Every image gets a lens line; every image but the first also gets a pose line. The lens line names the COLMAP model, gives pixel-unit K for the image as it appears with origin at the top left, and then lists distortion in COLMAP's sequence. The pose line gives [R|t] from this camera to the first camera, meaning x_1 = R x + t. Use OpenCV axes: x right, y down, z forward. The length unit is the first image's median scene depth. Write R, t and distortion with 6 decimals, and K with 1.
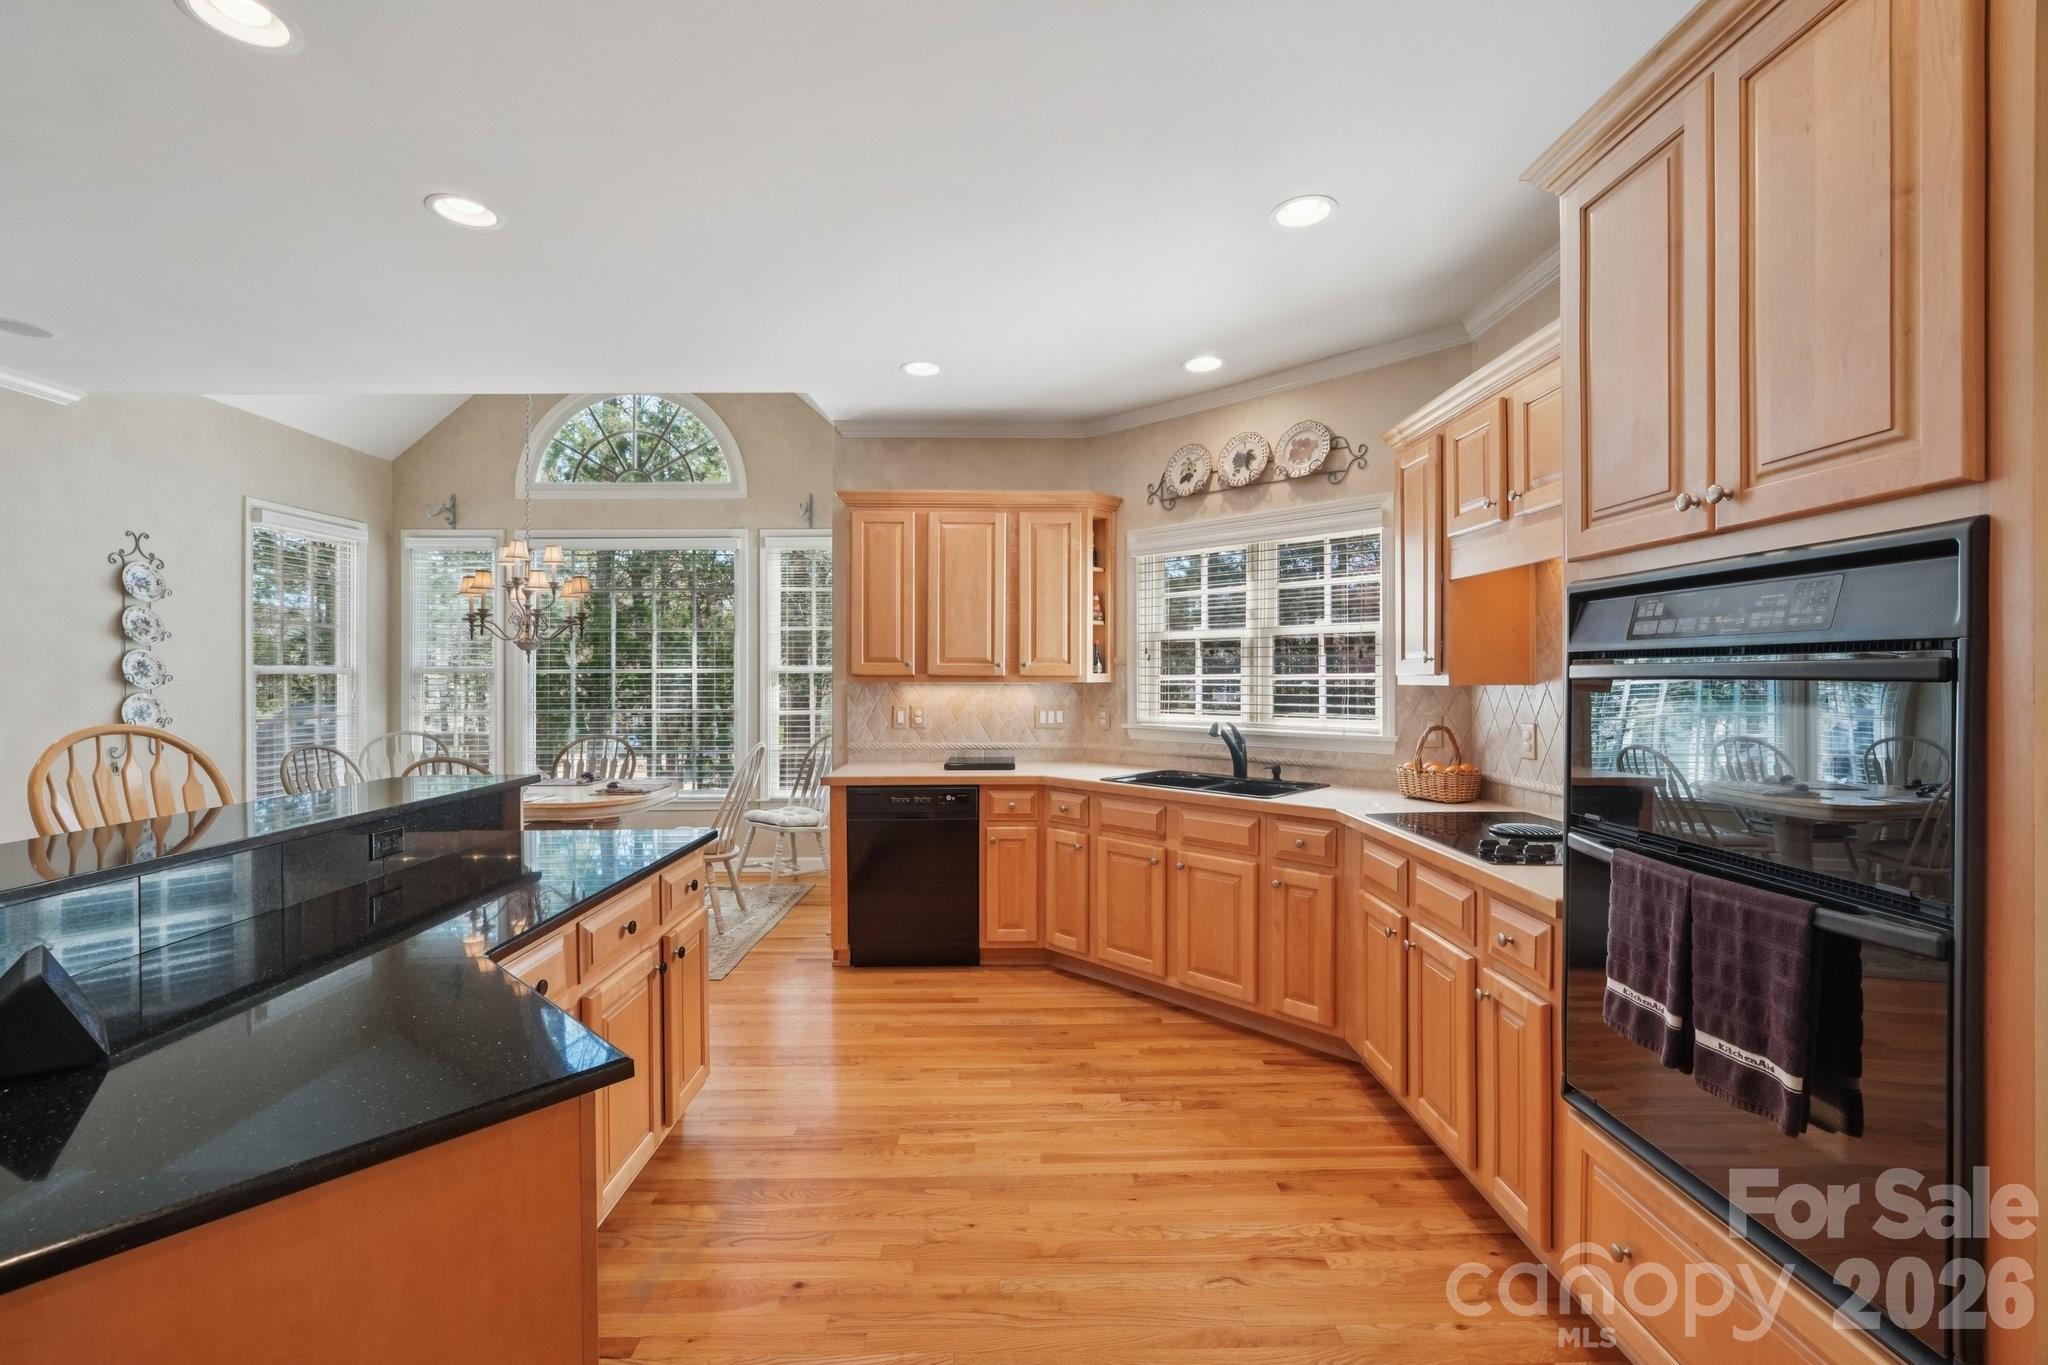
lens RADIAL K [[861.1, 0, 1021.4], [0, 861.1, 671.4], [0, 0, 1]] dist [-0.018473, 0.008421]
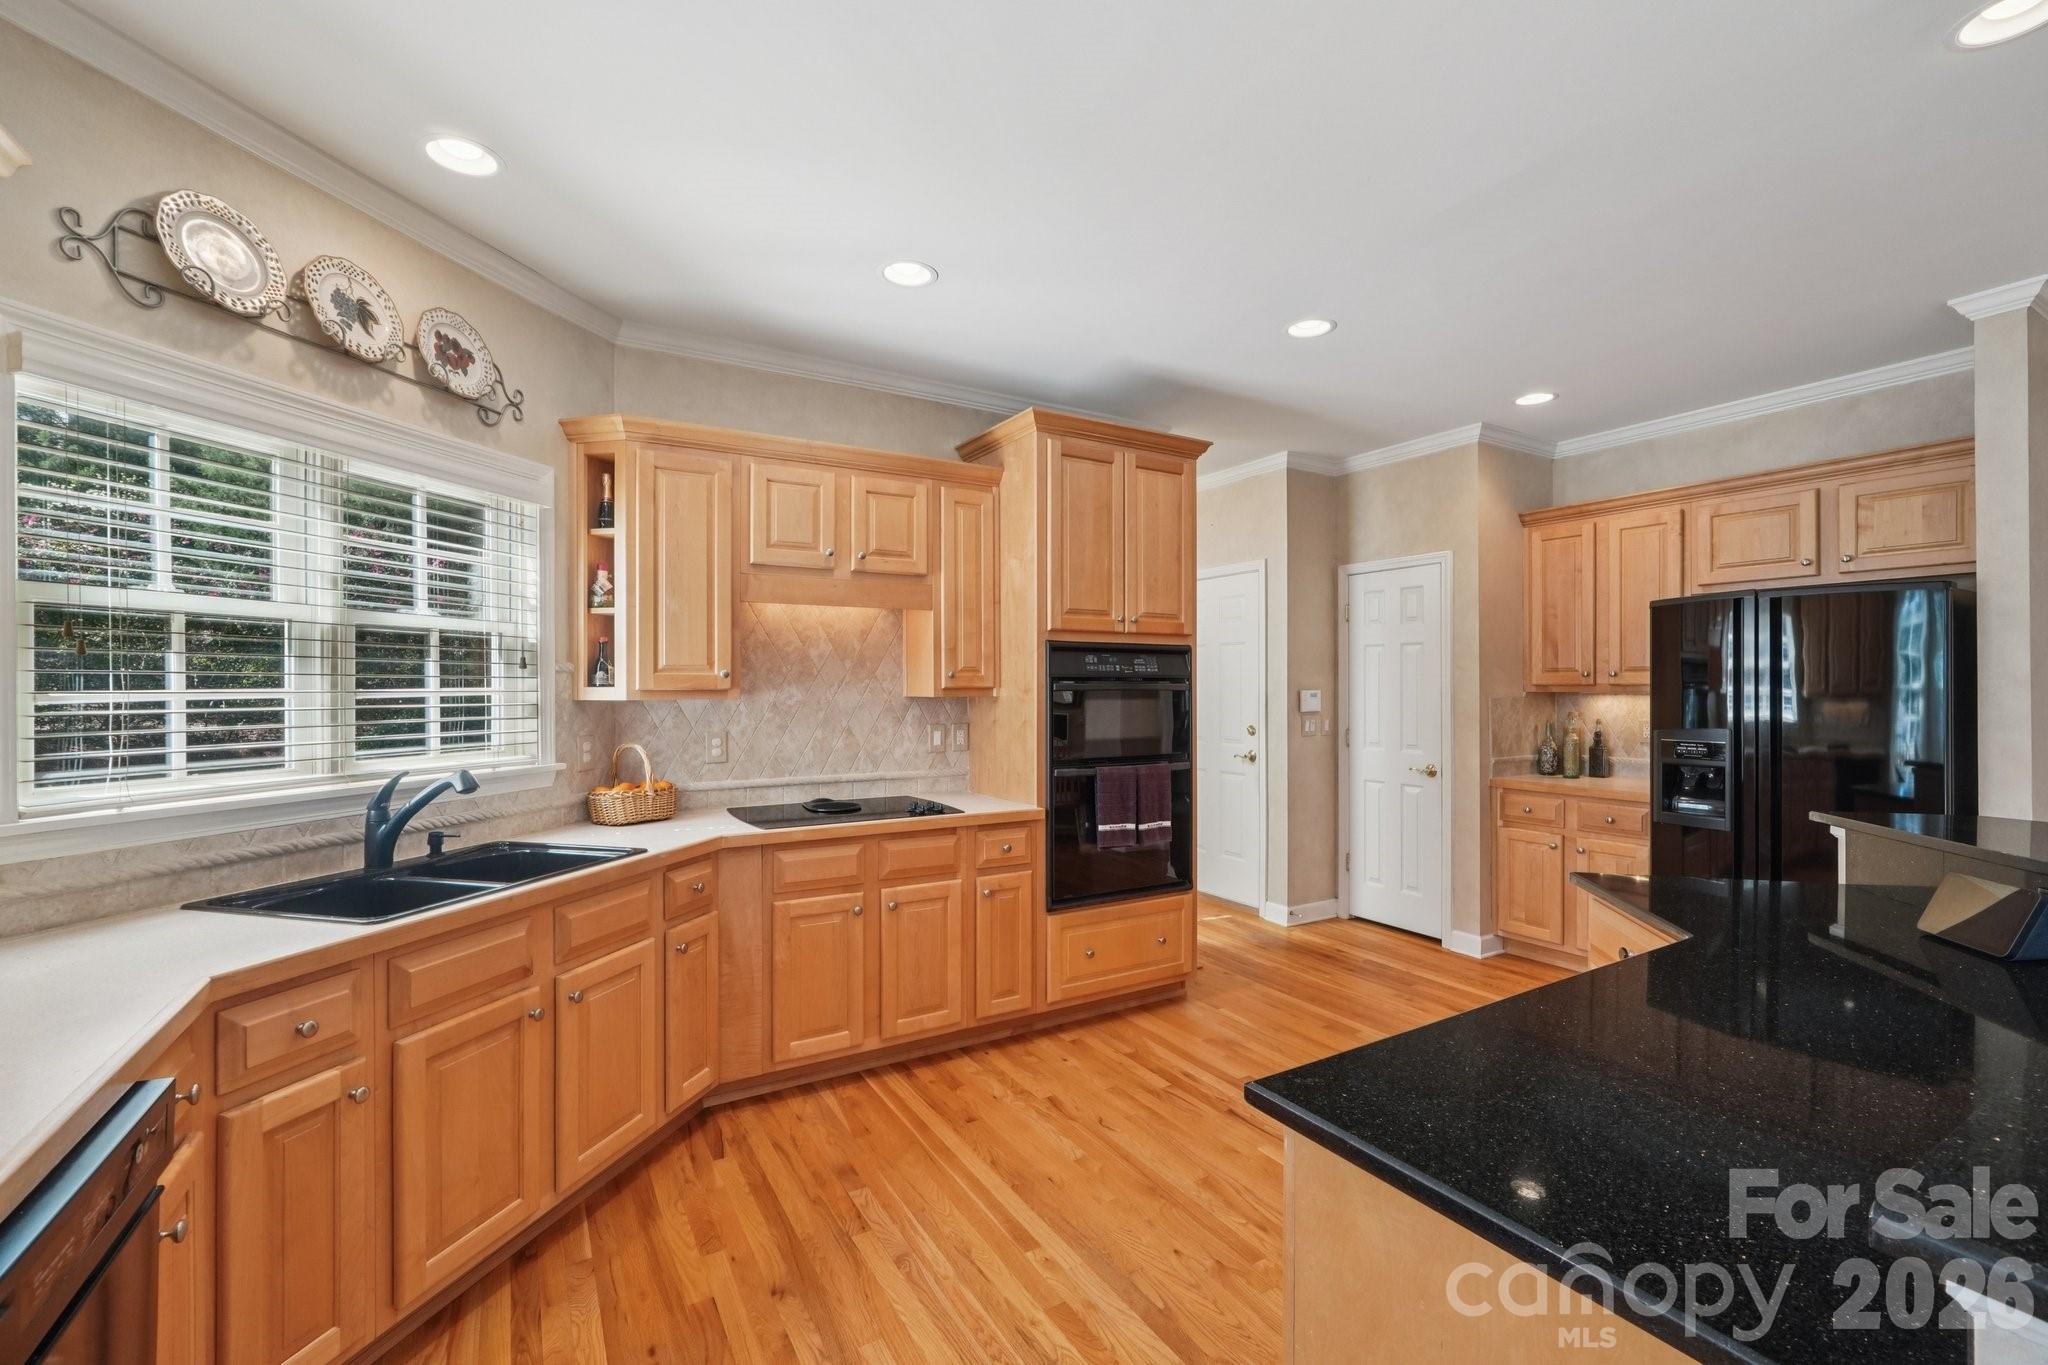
lens RADIAL K [[866.9, 0, 1028.1], [0, 866.9, 685.6], [0, 0, 1]] dist [-0.018537, 0.007524]
pose [[-0.502121, 0.003827, 0.864789, -0.463328], [-0.001940, 0.999983, -0.005551, 0.003441], [-0.864795, -0.004465, -0.502105, 0.919974]]
